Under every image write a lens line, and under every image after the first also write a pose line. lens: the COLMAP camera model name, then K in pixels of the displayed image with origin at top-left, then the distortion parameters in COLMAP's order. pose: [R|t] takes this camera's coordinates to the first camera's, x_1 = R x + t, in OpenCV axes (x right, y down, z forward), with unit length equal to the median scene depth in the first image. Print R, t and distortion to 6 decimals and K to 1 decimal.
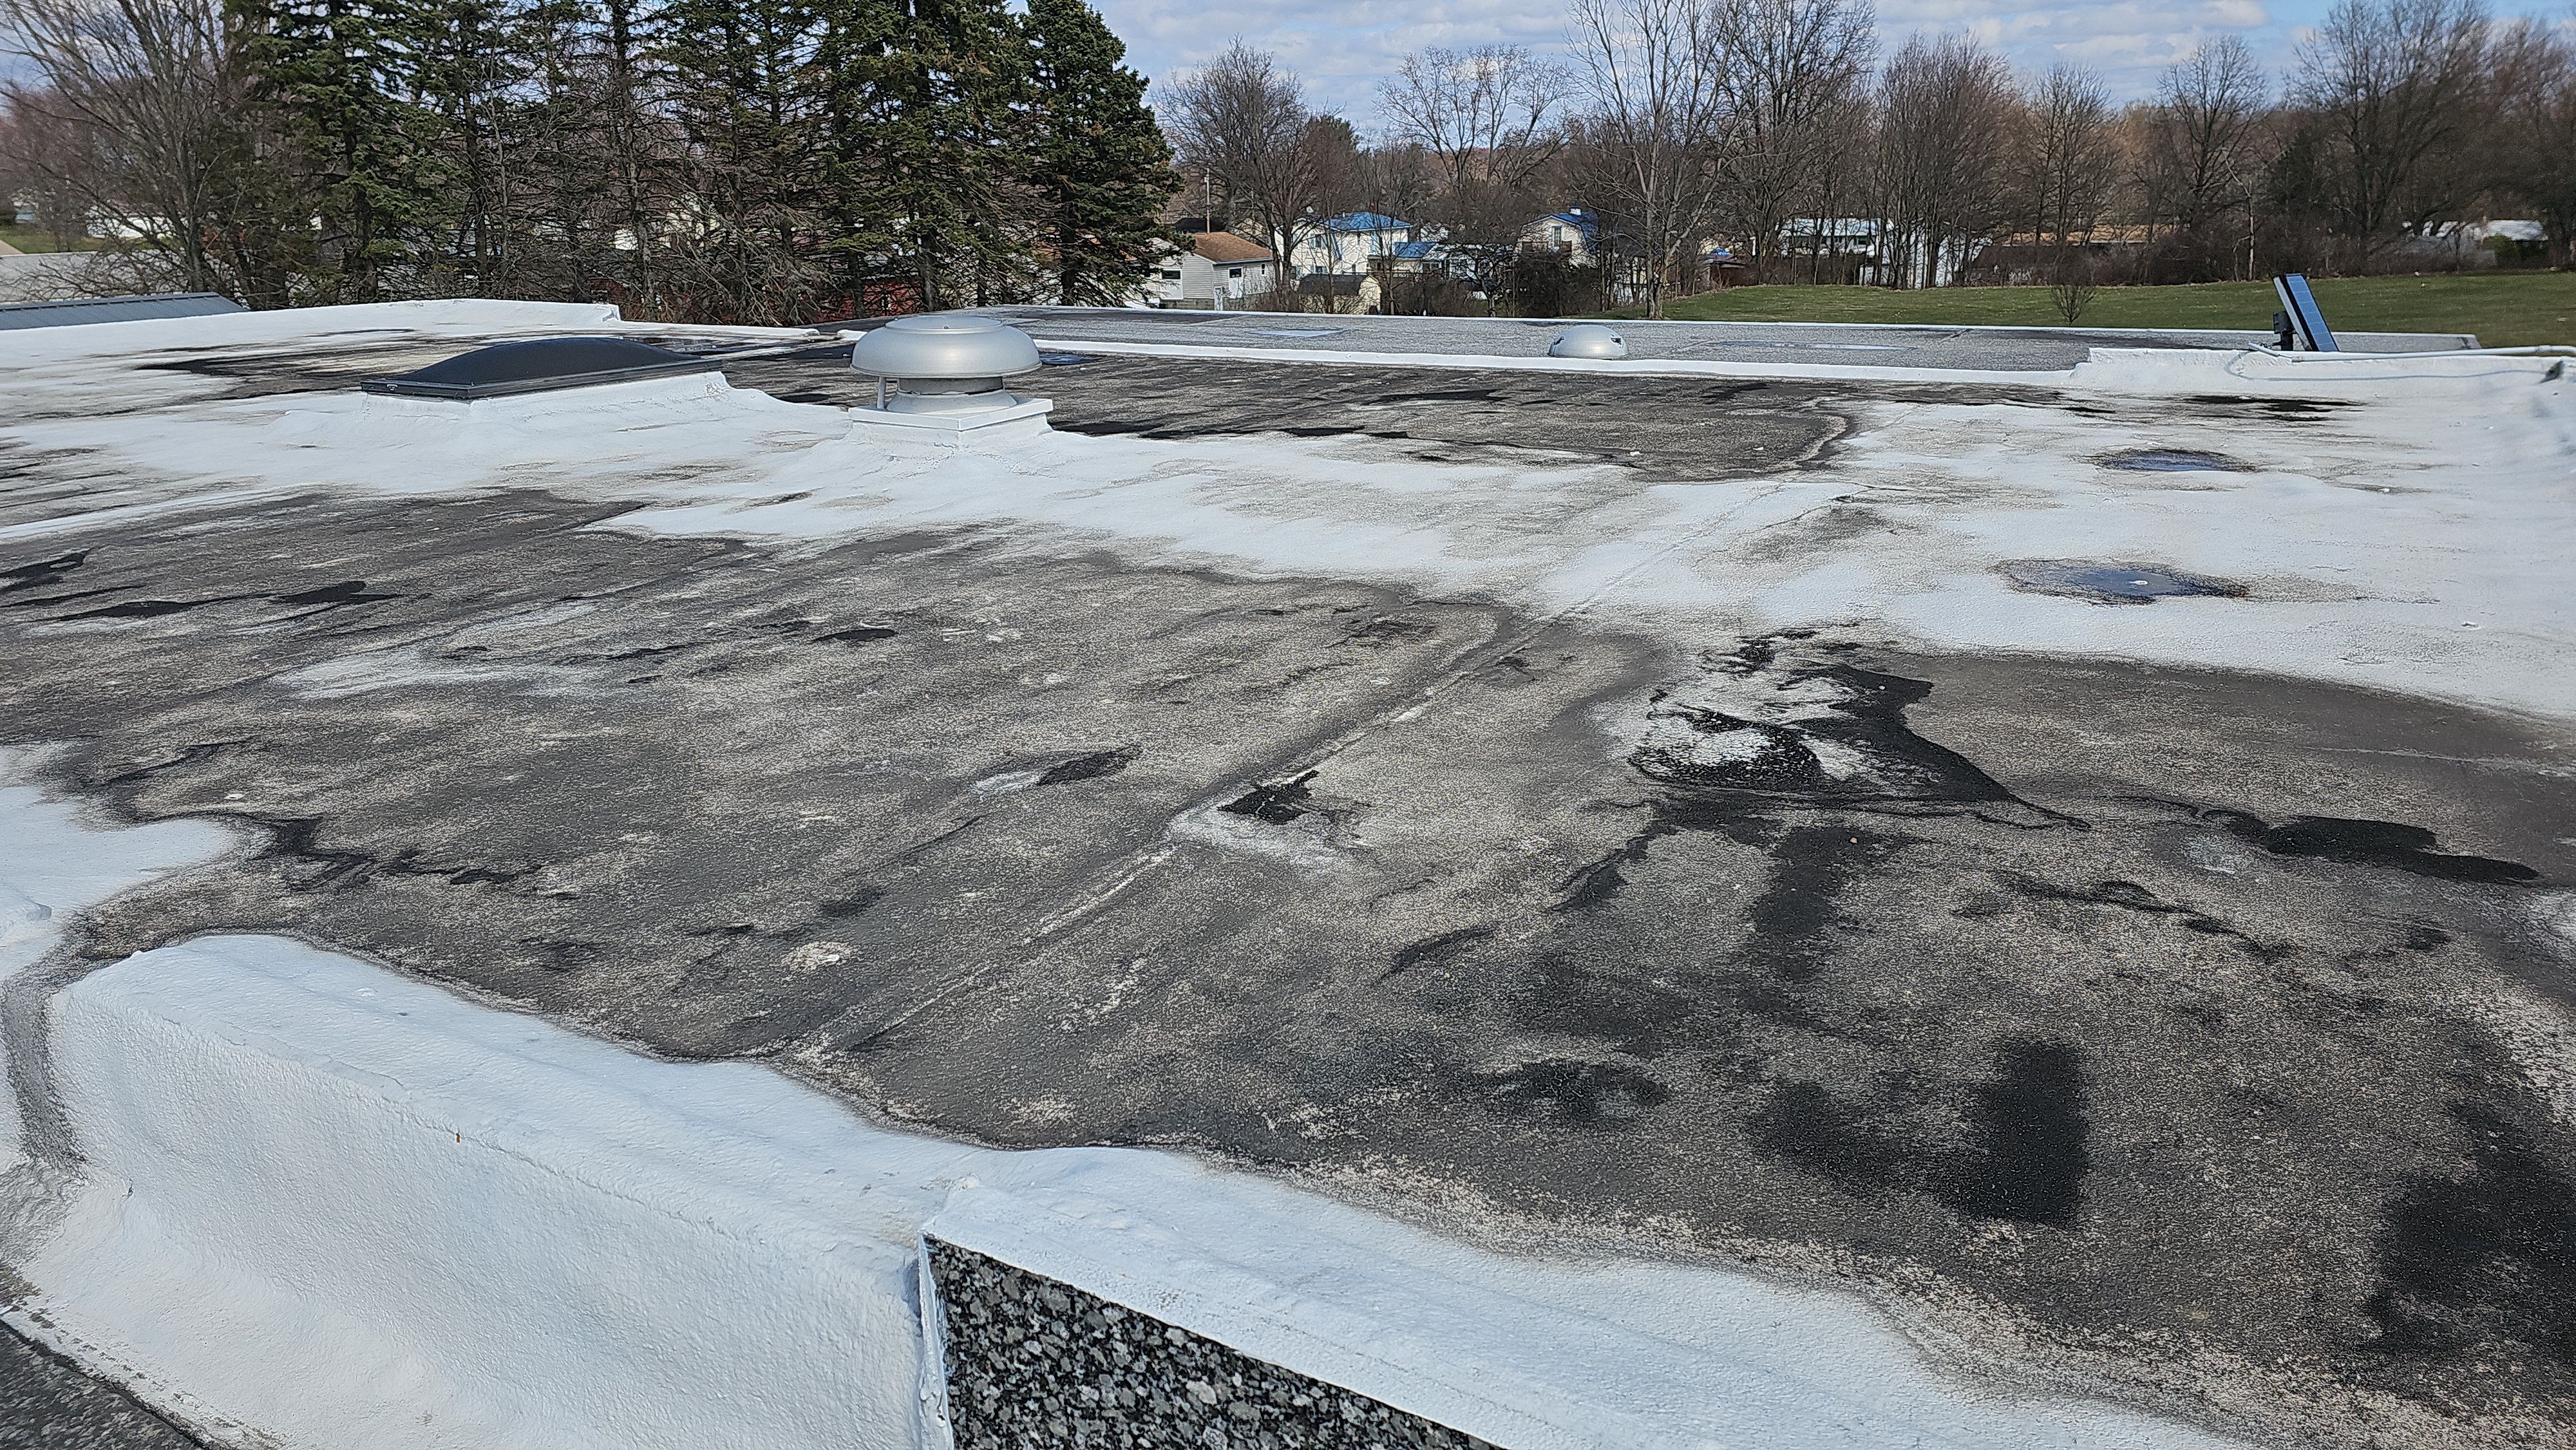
lens RADIAL K [[1728.9, 0, 1324.7], [0, 1728.9, 650.2], [0, 0, 1]] dist [0.104882, -0.108351]
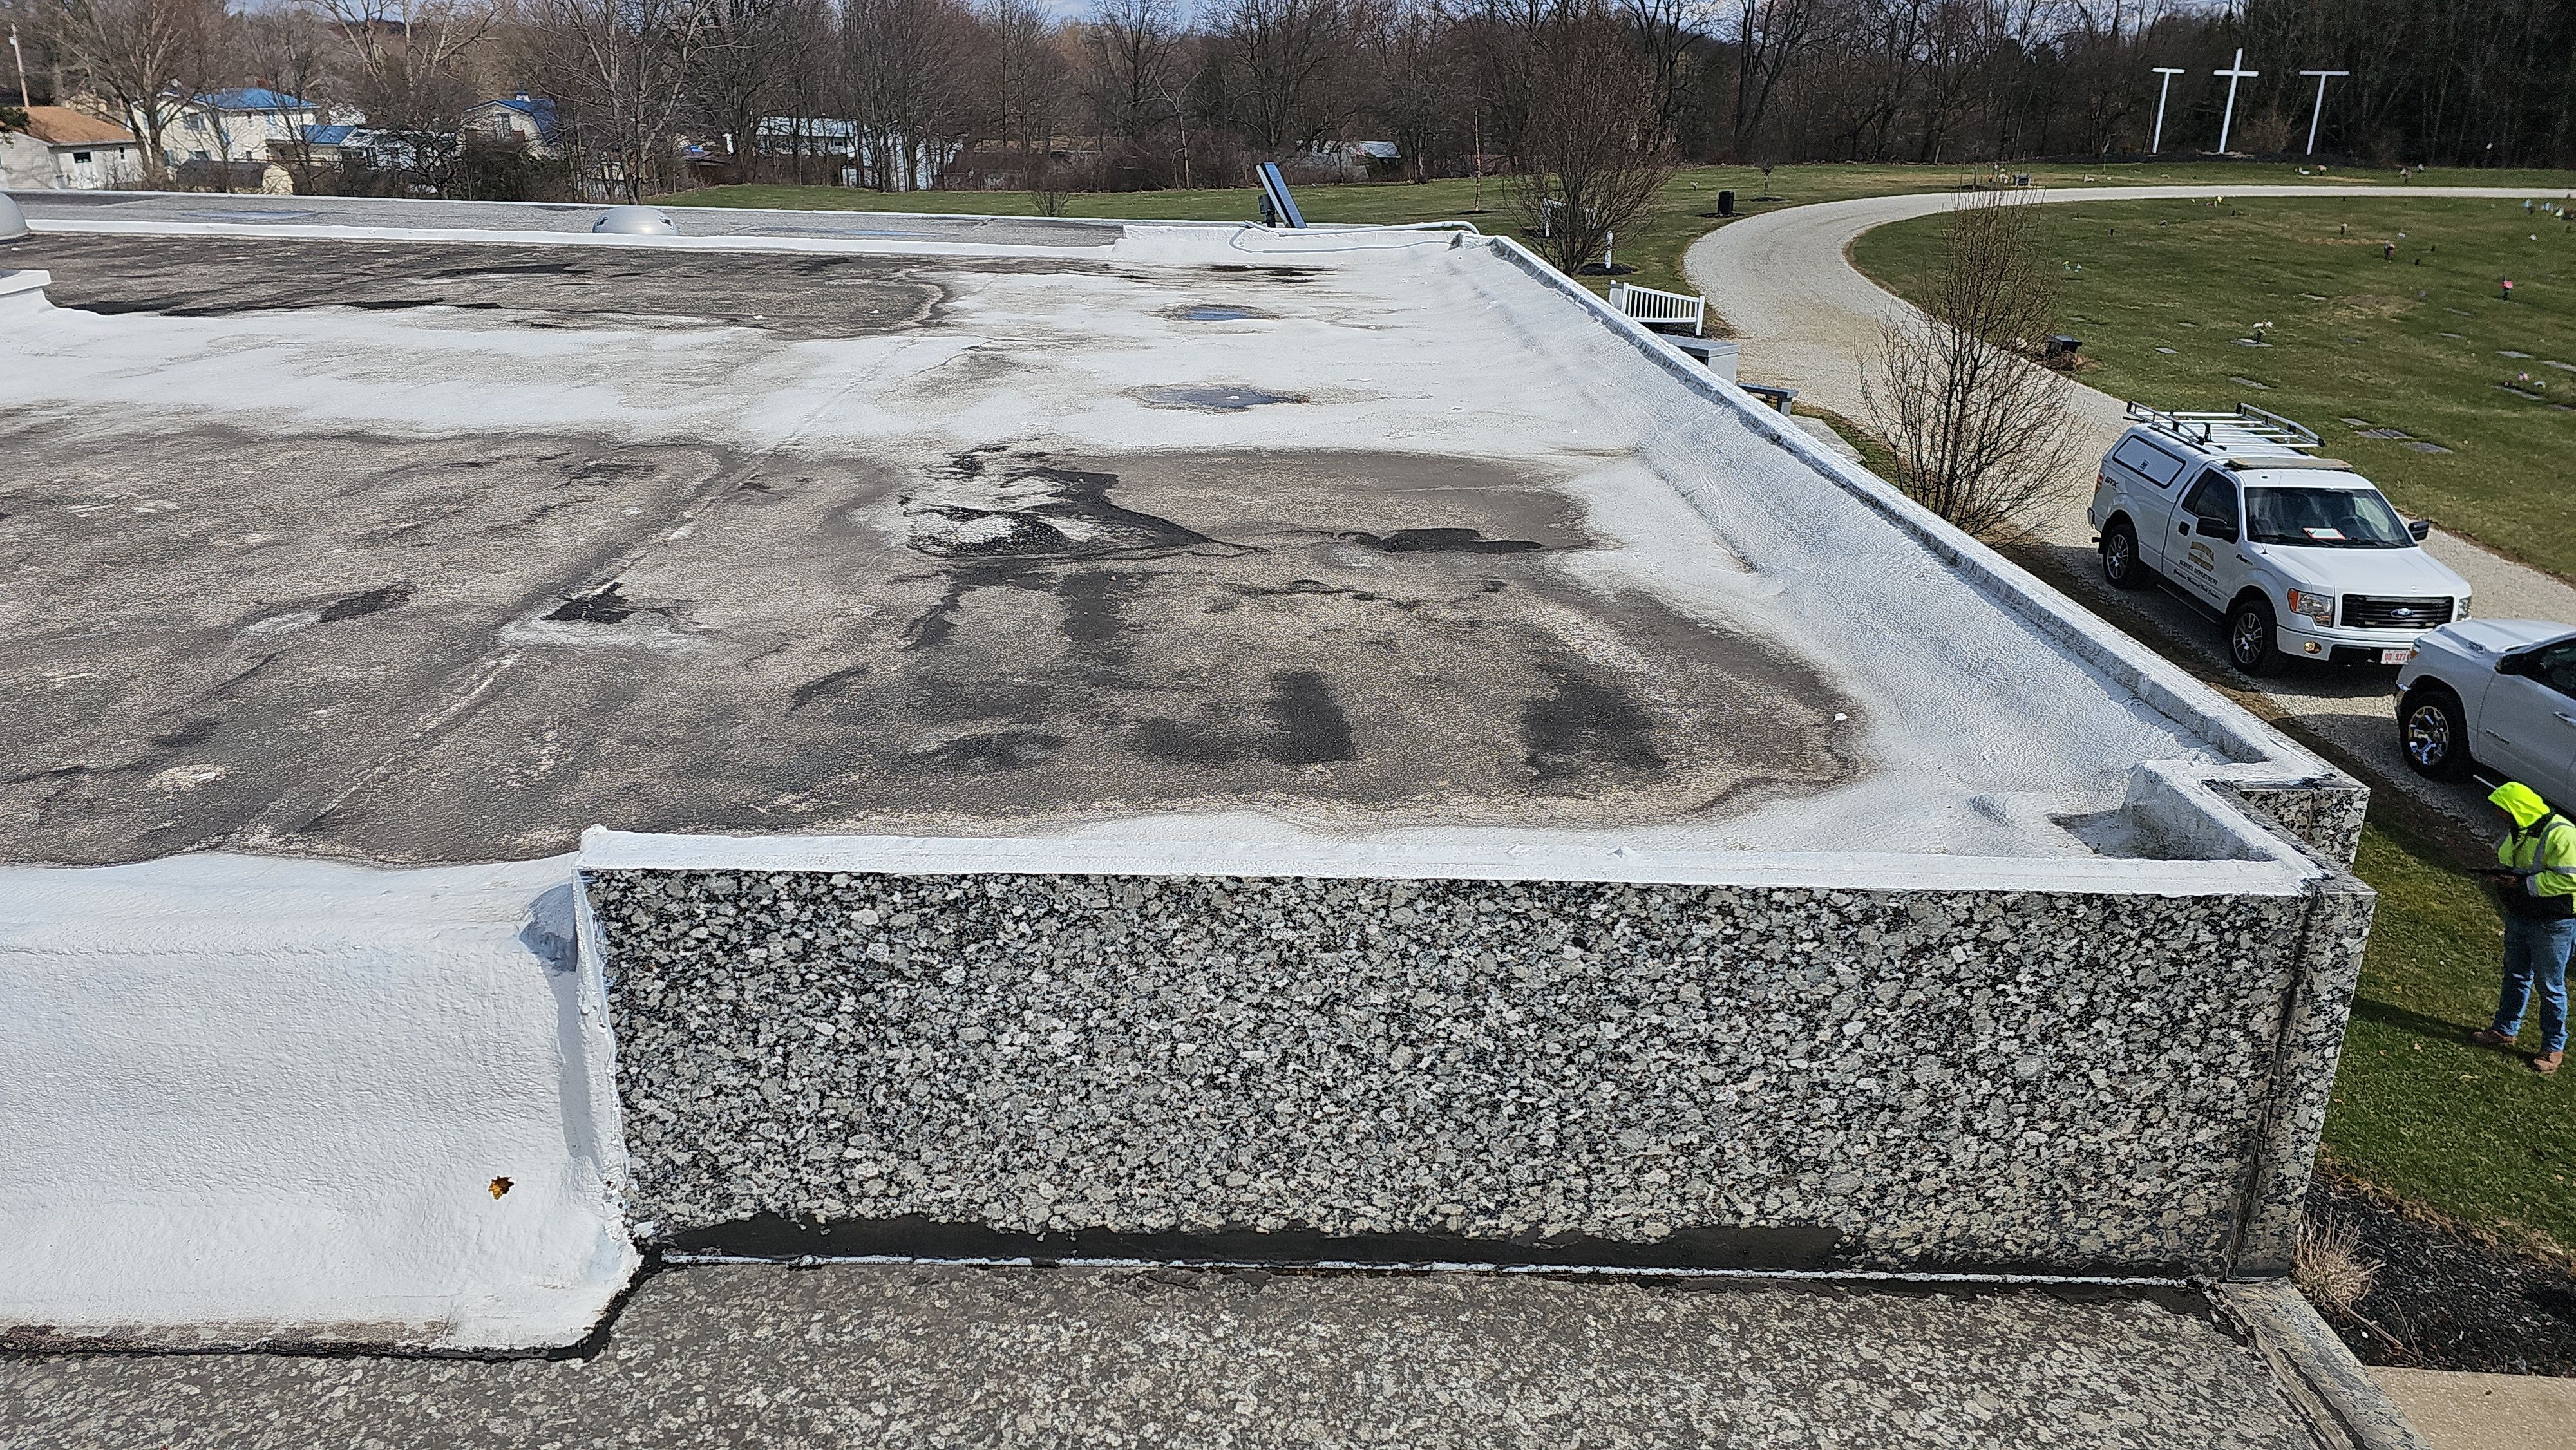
lens RADIAL K [[1728.9, 0, 1324.7], [0, 1728.9, 650.2], [0, 0, 1]] dist [0.104882, -0.108351]
pose [[0.855152, -0.130740, 0.501620, -0.187958], [0.103086, 0.991236, 0.082612, 0.071133], [-0.508024, -0.018936, 0.861135, -0.135820]]
